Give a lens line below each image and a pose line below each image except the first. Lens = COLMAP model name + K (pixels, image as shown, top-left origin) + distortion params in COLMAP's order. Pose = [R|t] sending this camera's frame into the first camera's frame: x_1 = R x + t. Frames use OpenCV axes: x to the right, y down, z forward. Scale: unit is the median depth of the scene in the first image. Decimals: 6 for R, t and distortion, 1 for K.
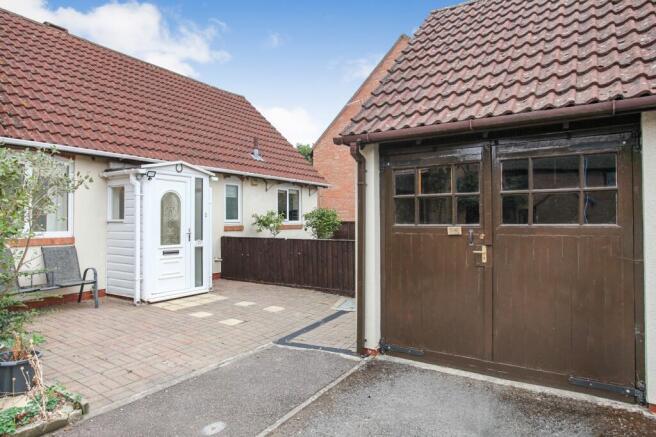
lens RADIAL K [[390.9, 0, 328.0], [0, 390.9, 218.5], [0, 0, 1]] dist [-0.003024, -0.000366]
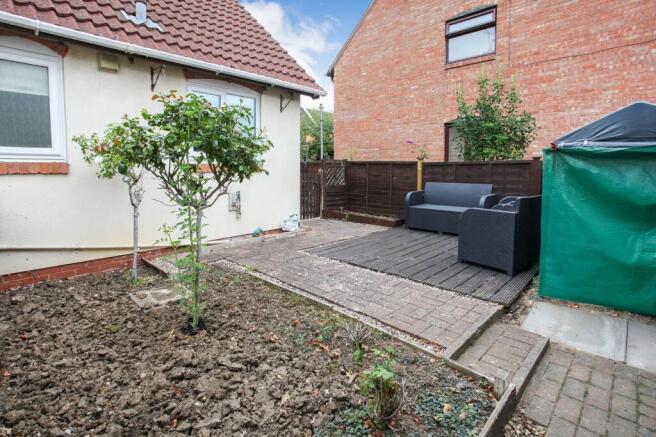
lens RADIAL K [[327.2, 0, 326.0], [0, 327.2, 203.6], [0, 0, 1]] dist [-0.073145, 0.000510]
pose [[0.983771, 0.022679, -0.177987, 0.133451], [-0.002563, 0.993655, 0.112445, 0.025661], [0.179408, -0.110164, 0.977587, 0.793473]]
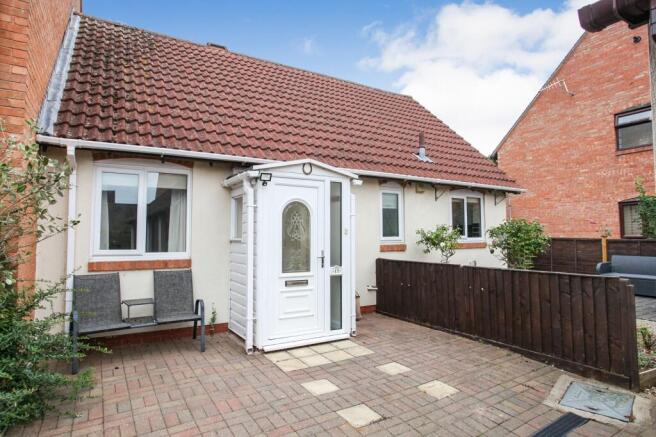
lens RADIAL K [[374.0, 0, 328.0], [0, 374.0, 218.5], [0, 0, 1]] dist [-0.069937, 0.039612]
pose [[0.893224, -0.021227, -0.449112, -0.021904], [0.003475, 0.999181, -0.040314, -0.004705], [0.449599, 0.034448, 0.892566, 0.293549]]
